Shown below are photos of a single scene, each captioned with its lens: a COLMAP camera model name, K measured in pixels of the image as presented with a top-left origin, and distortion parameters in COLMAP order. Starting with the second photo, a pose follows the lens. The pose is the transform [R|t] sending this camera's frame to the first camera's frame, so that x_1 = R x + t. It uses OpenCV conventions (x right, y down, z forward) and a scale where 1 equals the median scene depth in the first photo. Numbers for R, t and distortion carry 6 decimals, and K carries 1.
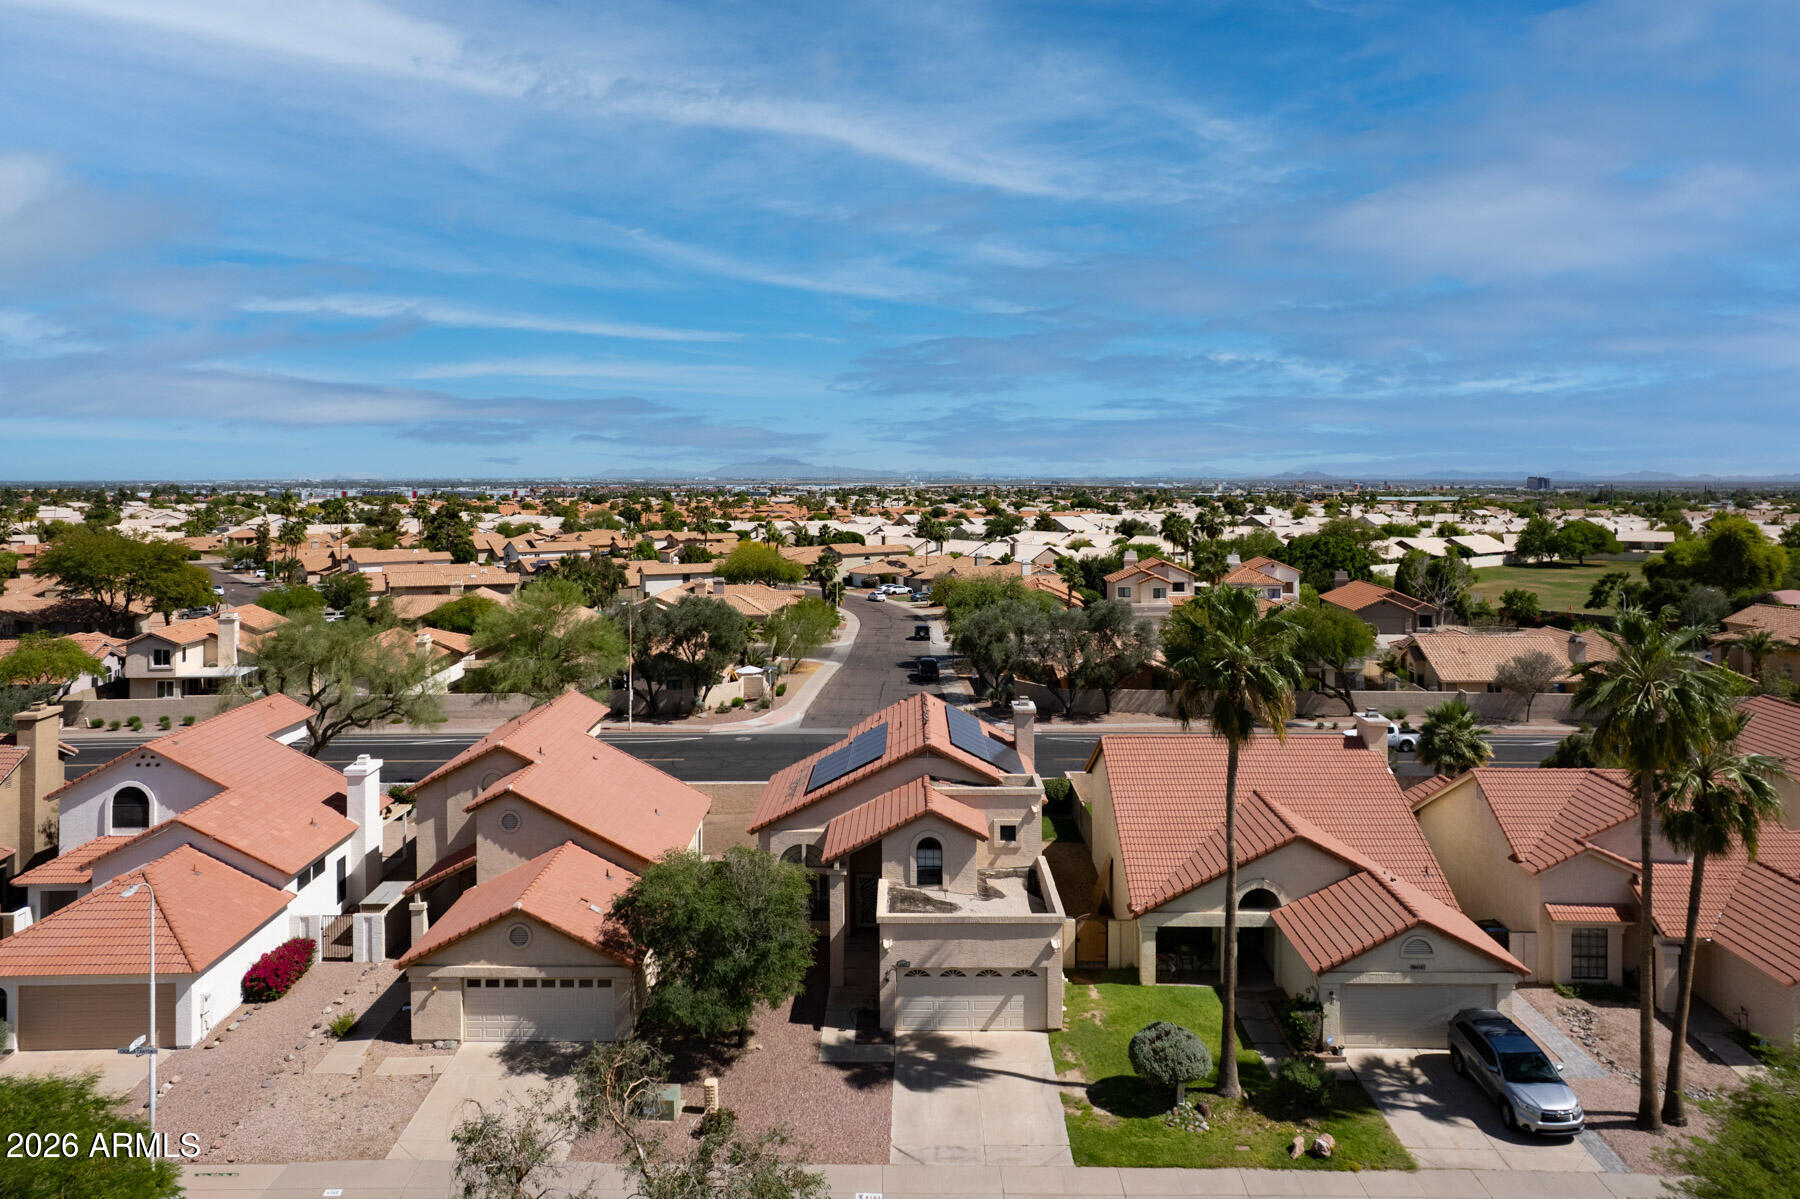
lens RADIAL K [[1245.9, 0, 898.9], [0, 1245.9, 561.9], [0, 0, 1]] dist [-0.088568, 0.075272]
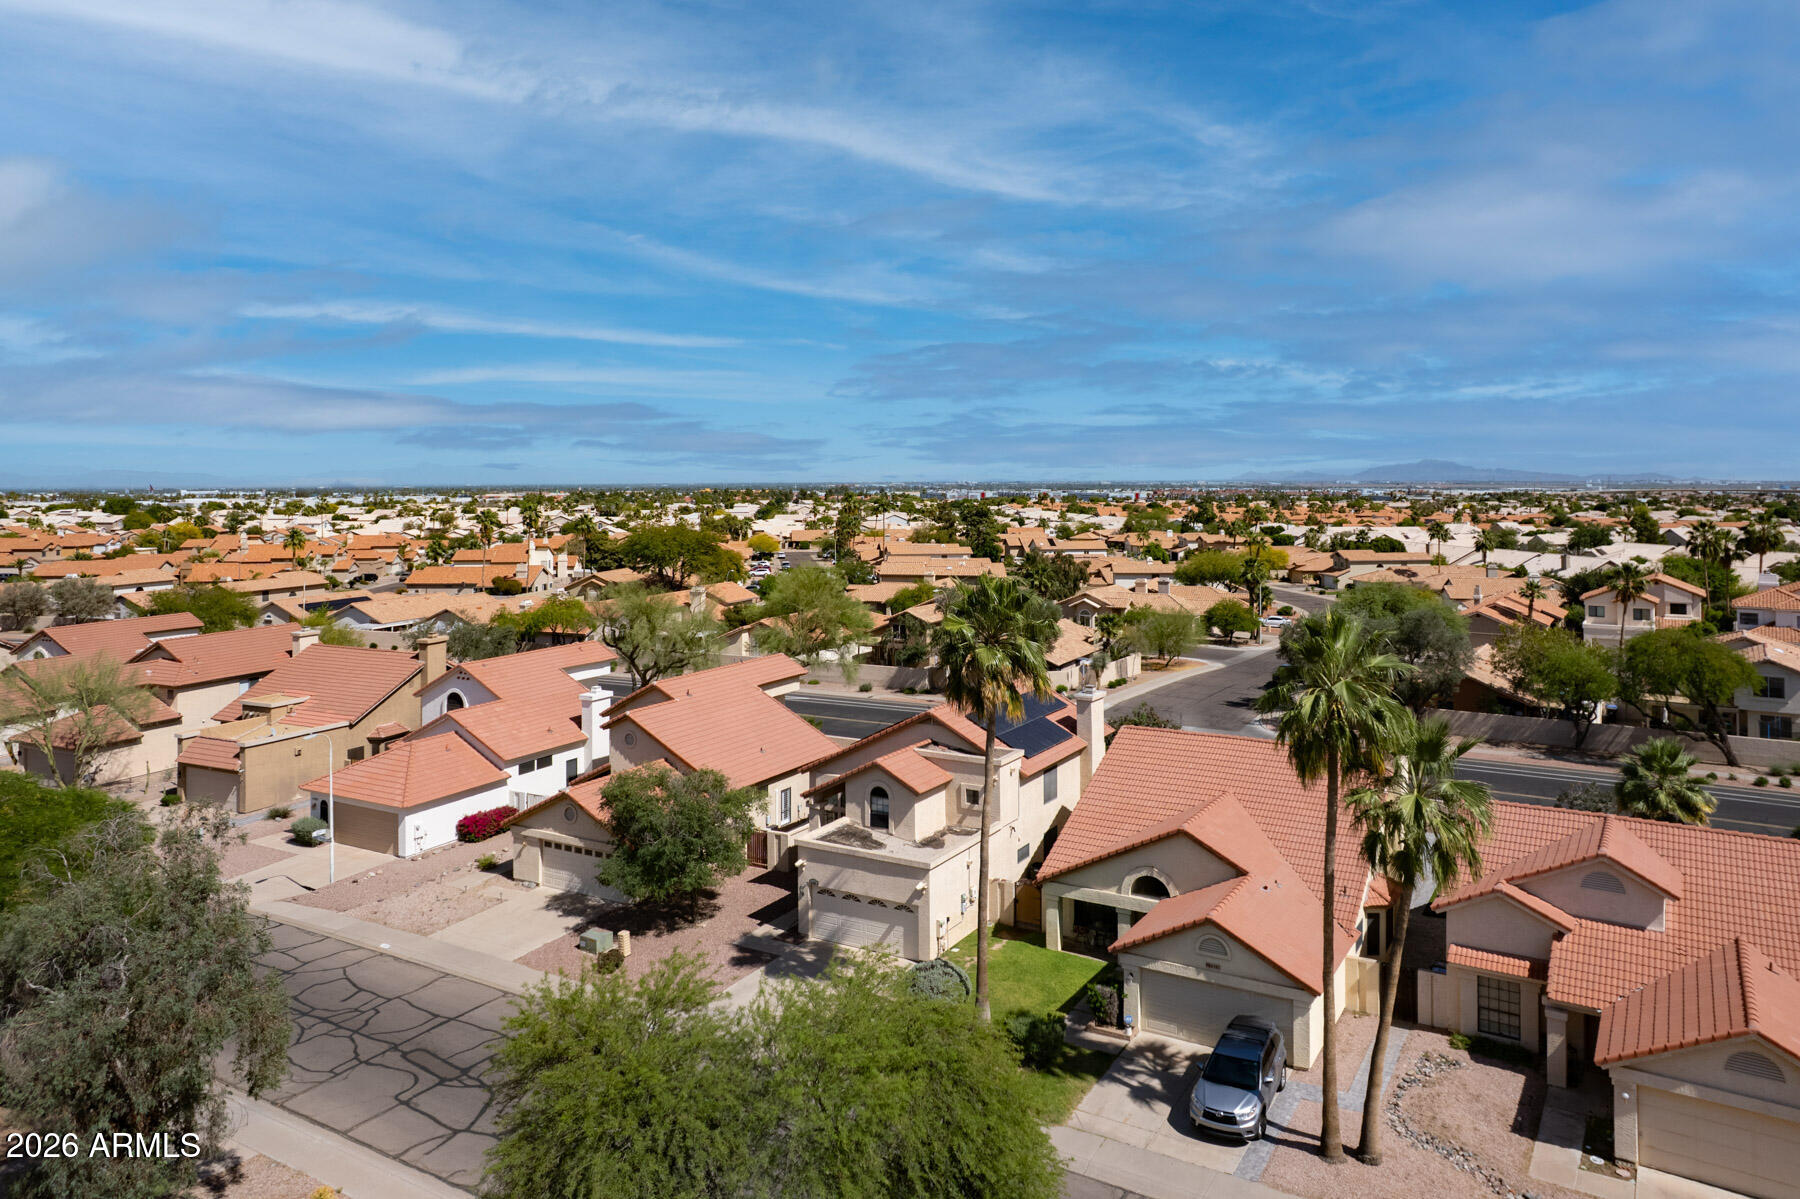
lens RADIAL K [[1245.9, 0, 898.9], [0, 1245.9, 561.9], [0, 0, 1]] dist [-0.088568, 0.075272]
pose [[0.860533, 0.032035, -0.508386, 0.635442], [-0.033504, 0.999419, 0.006265, 0.001469], [0.508291, 0.011642, 0.861106, -0.005727]]
